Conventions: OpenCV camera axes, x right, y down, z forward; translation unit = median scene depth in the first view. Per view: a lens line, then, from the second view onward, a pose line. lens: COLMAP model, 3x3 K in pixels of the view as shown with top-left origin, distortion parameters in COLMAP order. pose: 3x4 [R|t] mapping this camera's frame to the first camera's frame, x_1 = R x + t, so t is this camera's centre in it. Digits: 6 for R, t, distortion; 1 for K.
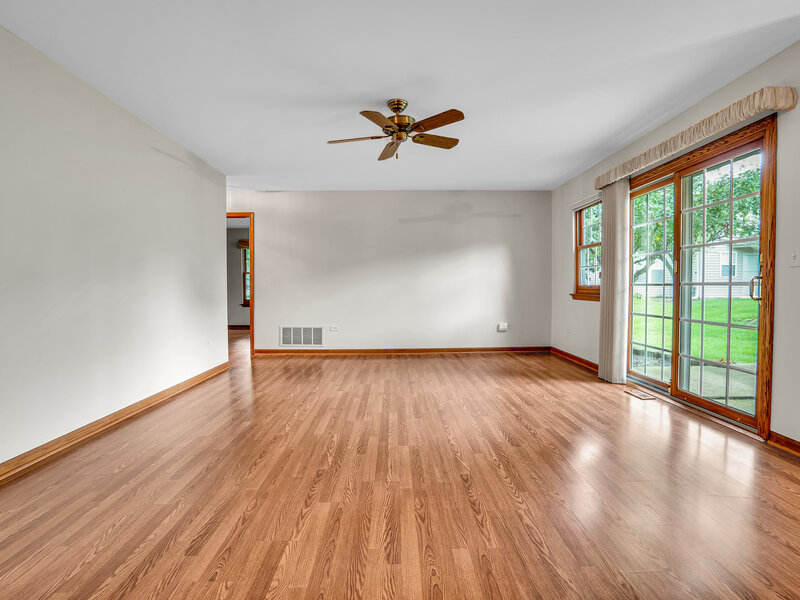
lens RADIAL K [[436.4, 0, 404.9], [0, 436.4, 299.3], [0, 0, 1]] dist [-0.004518, -0.000371]
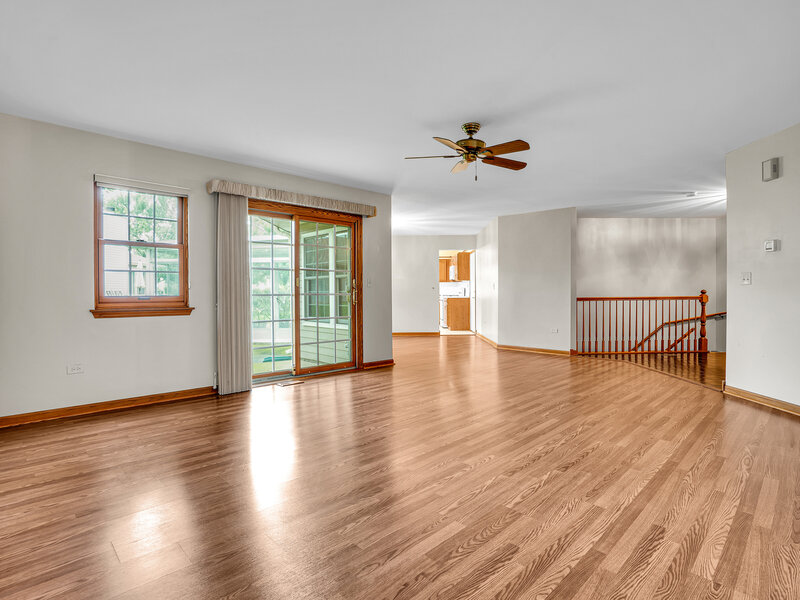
lens RADIAL K [[436.4, 0, 404.9], [0, 436.4, 299.3], [0, 0, 1]] dist [-0.004518, -0.000371]
pose [[-0.701362, -0.008697, 0.712753, -0.651068], [0.027837, 0.998829, 0.039580, -0.066409], [-0.712262, 0.047600, -0.700298, 1.824977]]
